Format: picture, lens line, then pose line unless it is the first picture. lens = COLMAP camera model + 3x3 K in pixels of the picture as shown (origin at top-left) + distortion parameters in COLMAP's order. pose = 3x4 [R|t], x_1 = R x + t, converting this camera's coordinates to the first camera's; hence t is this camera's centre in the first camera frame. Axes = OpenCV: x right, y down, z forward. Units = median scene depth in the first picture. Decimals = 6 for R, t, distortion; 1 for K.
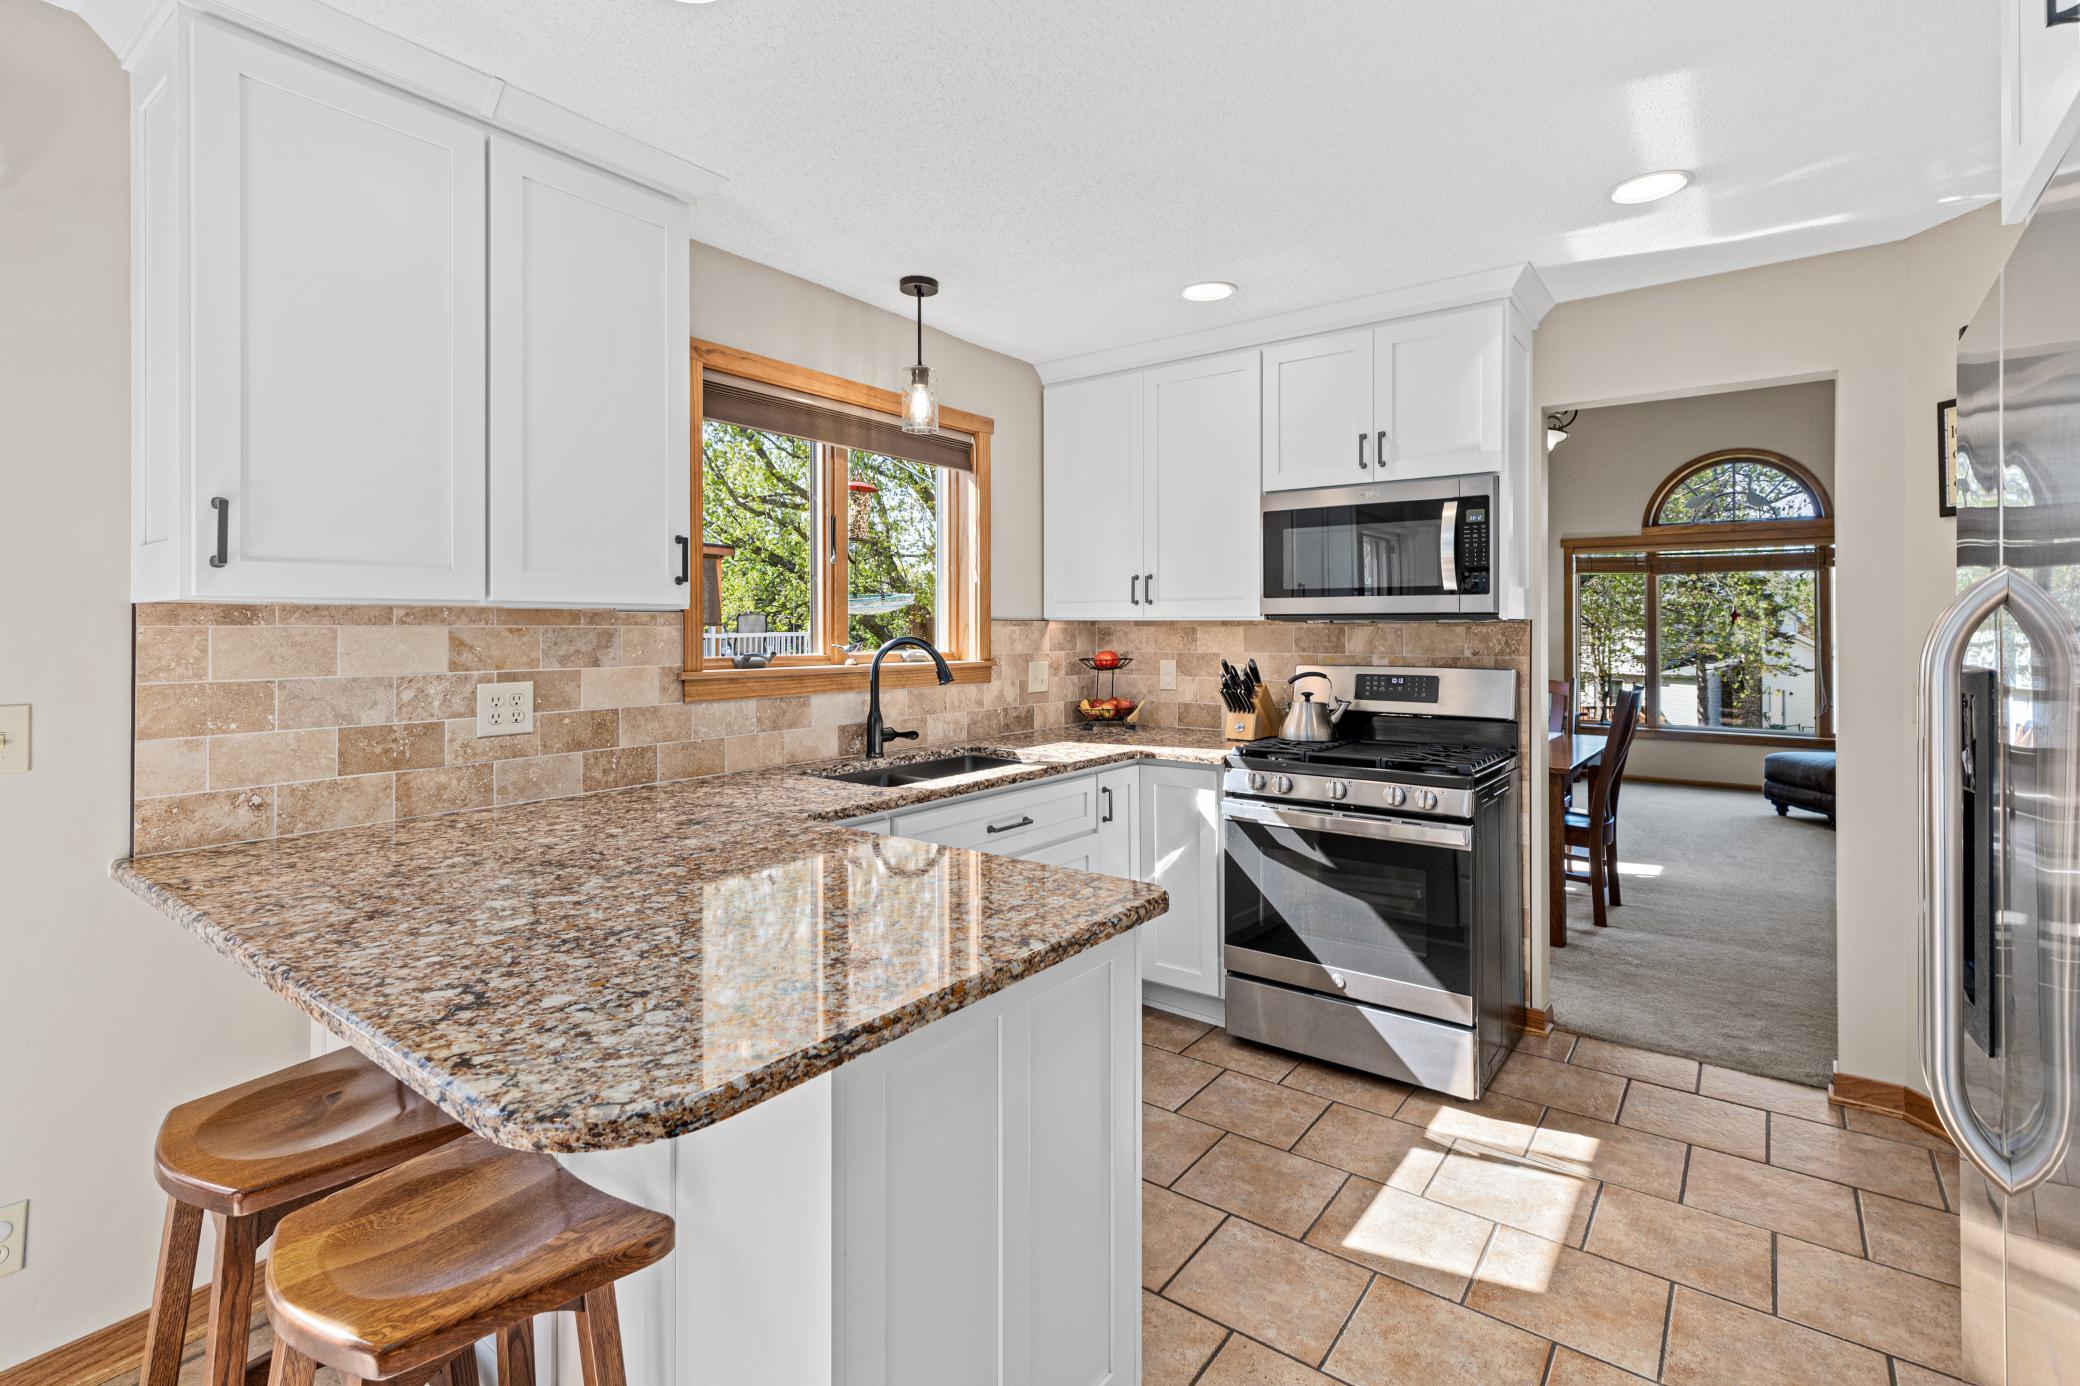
lens RADIAL K [[956.3, 0, 1002.5], [0, 956.3, 619.5], [0, 0, 1]] dist [0.004230, 0.000124]
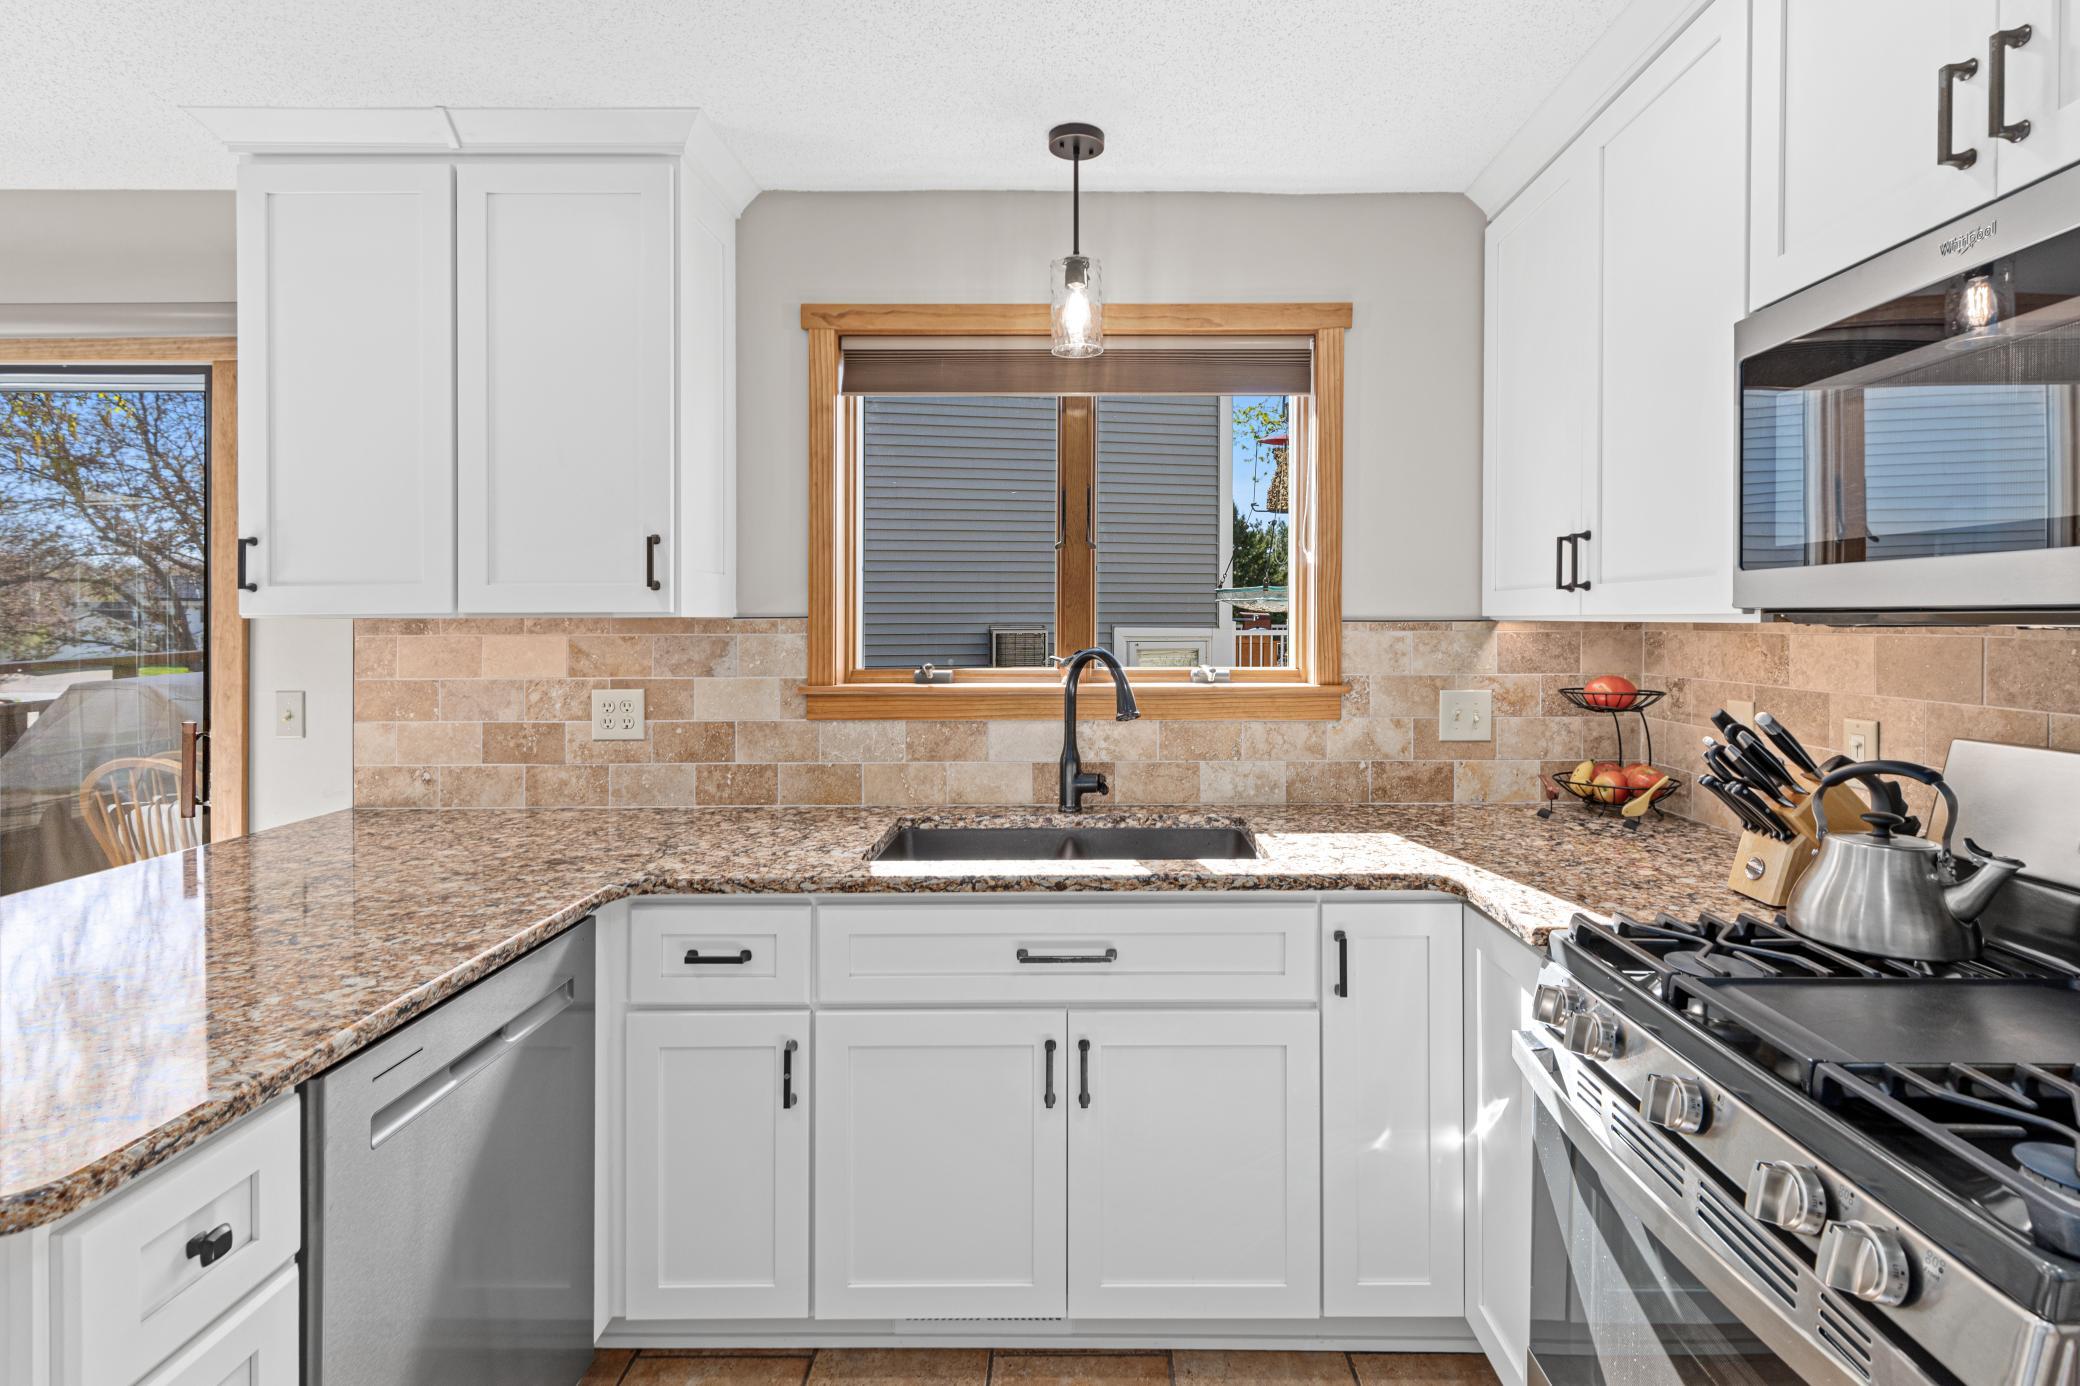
lens RADIAL K [[956.3, 0, 1044.5], [0, 956.3, 629.4], [0, 0, 1]] dist [0.004230, 0.000124]
pose [[0.623070, 0.003507, -0.782158, 0.539403], [0.011051, 0.999851, 0.013287, -0.006900], [0.782088, -0.016922, 0.622938, 0.672441]]
